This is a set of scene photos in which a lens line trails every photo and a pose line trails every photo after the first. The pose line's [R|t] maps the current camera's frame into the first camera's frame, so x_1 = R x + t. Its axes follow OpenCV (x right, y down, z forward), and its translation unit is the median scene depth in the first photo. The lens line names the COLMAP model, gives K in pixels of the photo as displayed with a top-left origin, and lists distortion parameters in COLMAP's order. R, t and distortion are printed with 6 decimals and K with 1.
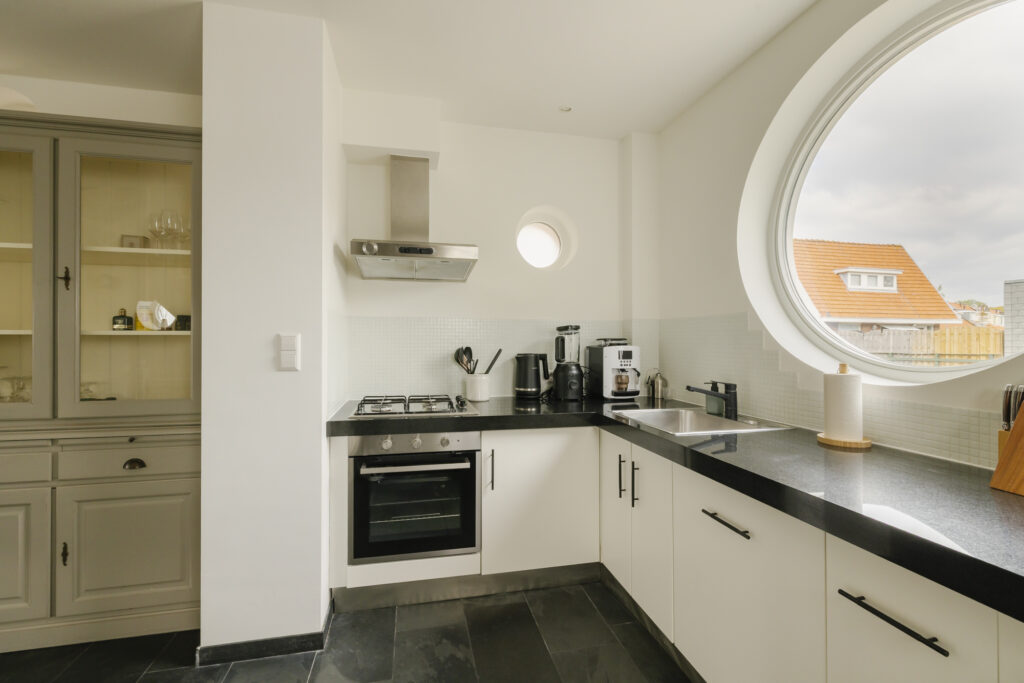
lens RADIAL K [[471.2, 0, 568.8], [0, 471.2, 330.5], [0, 0, 1]] dist [0.000789, -0.000022]
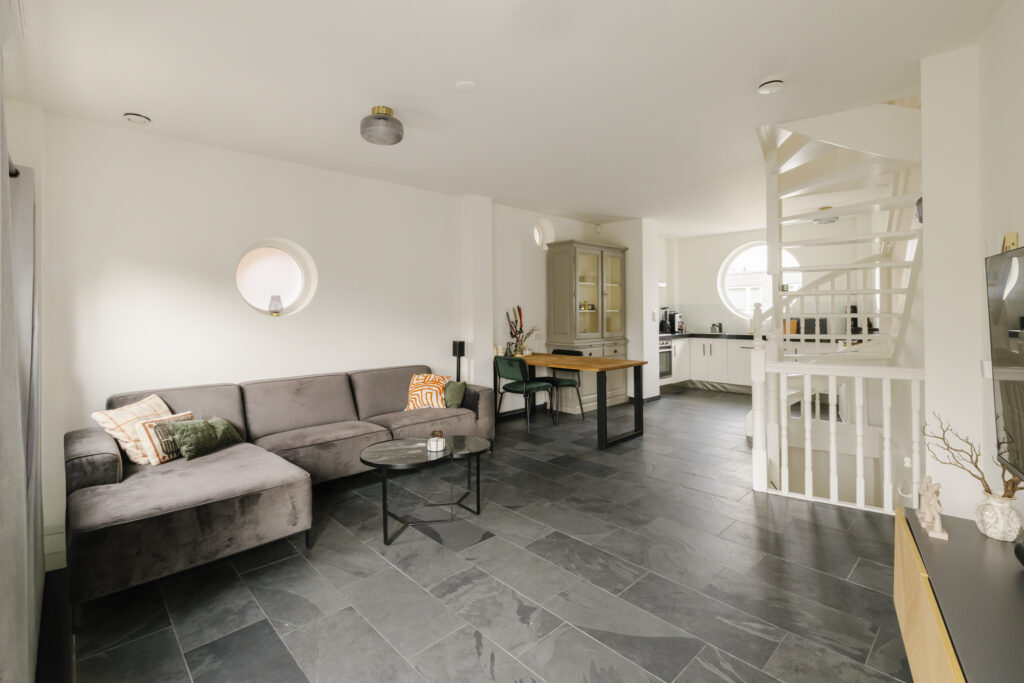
lens RADIAL K [[445.6, 0, 531.4], [0, 445.6, 313.1], [0, 0, 1]] dist [0.001008, 0.000027]
pose [[0.849794, -0.013476, 0.526942, -2.877665], [0.011749, 0.999909, 0.006623, -0.006046], [-0.526983, 0.000563, 0.849875, -1.233040]]
